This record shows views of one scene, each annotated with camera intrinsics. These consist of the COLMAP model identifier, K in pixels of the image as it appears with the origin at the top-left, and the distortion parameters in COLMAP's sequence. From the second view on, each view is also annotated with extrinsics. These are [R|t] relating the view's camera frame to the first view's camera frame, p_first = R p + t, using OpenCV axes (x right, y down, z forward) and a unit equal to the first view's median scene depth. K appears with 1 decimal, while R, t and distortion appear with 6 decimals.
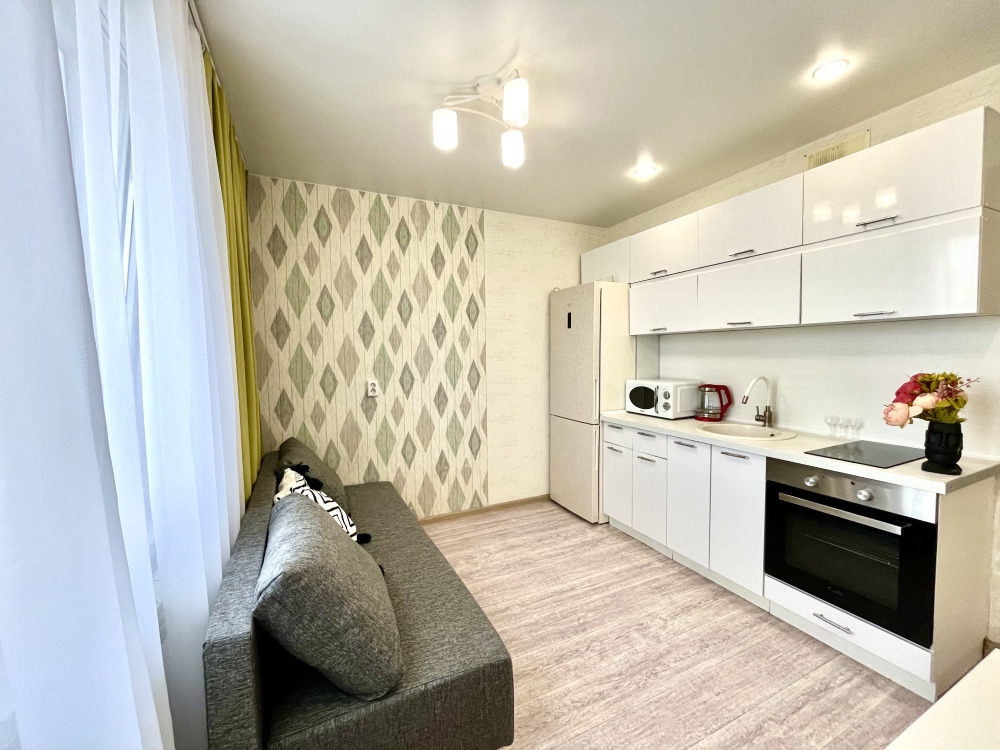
lens RADIAL K [[404.7, 0, 502.1], [0, 404.7, 375.3], [0, 0, 1]] dist [-0.002655, -0.000325]
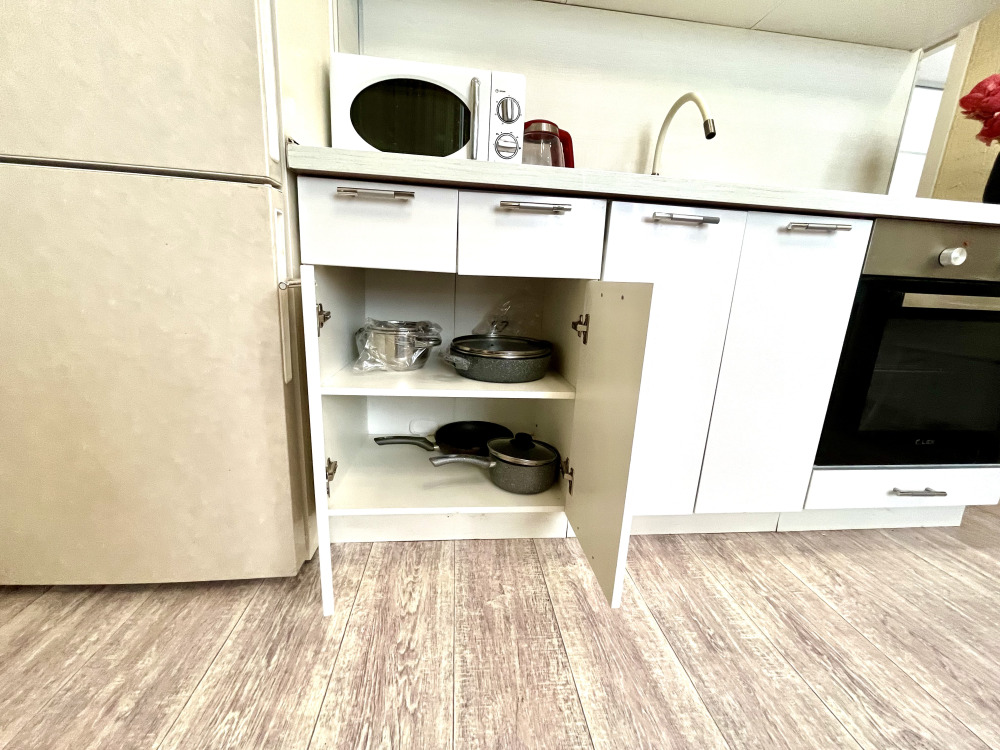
lens RADIAL K [[404.7, 0, 504.2], [0, 404.7, 375.1], [0, 0, 1]] dist [-0.002655, -0.000325]
pose [[0.333128, -0.187959, 0.923957, 0.051534], [-0.001811, 0.979800, 0.199972, 0.204732], [-0.942880, -0.068289, 0.326058, 0.902572]]
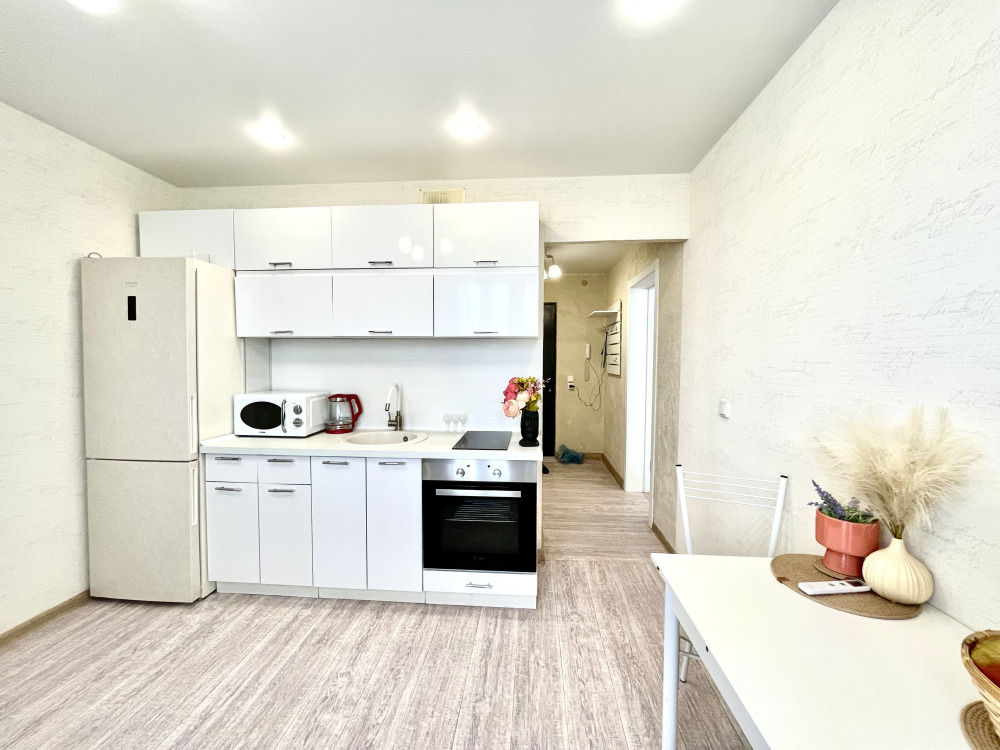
lens RADIAL K [[404.7, 0, 501.3], [0, 404.7, 375.3], [0, 0, 1]] dist [-0.002655, -0.000325]
pose [[0.502428, -0.019585, 0.864397, -0.117573], [0.035873, 0.999355, 0.001791, -0.009848], [-0.863875, 0.030108, 0.502806, 0.201894]]
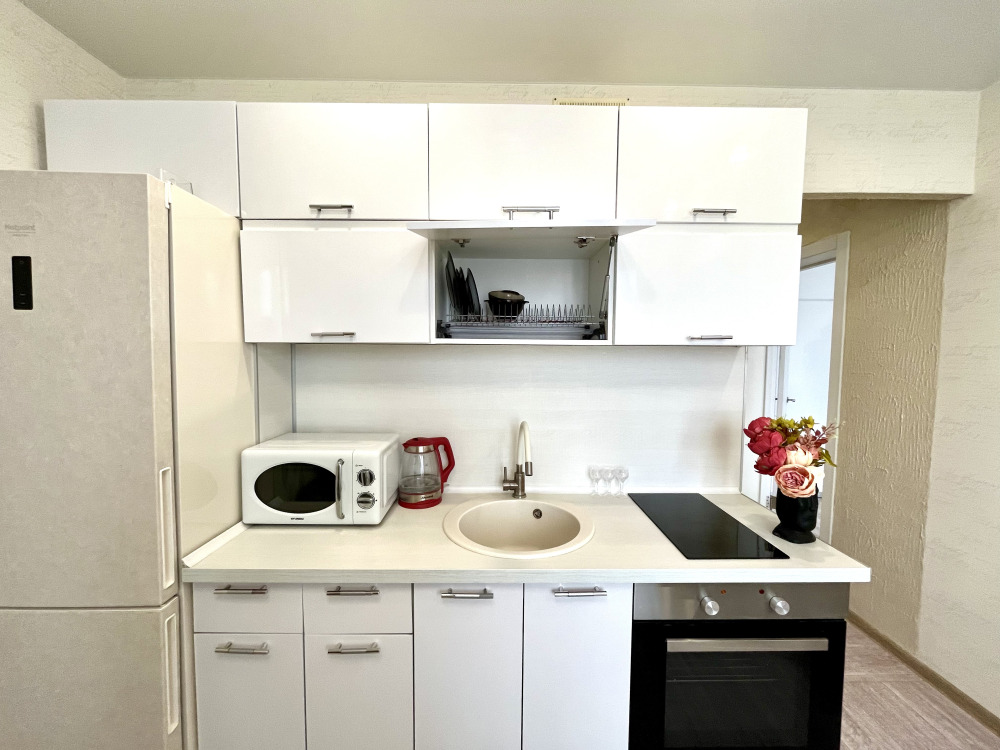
lens RADIAL K [[404.7, 0, 502.3], [0, 404.7, 376.0], [0, 0, 1]] dist [-0.002655, -0.000325]
pose [[0.428067, -0.032339, 0.903168, 0.057931], [0.037906, 0.999123, 0.017808, -0.071445], [-0.902952, 0.026612, 0.428918, 0.672912]]
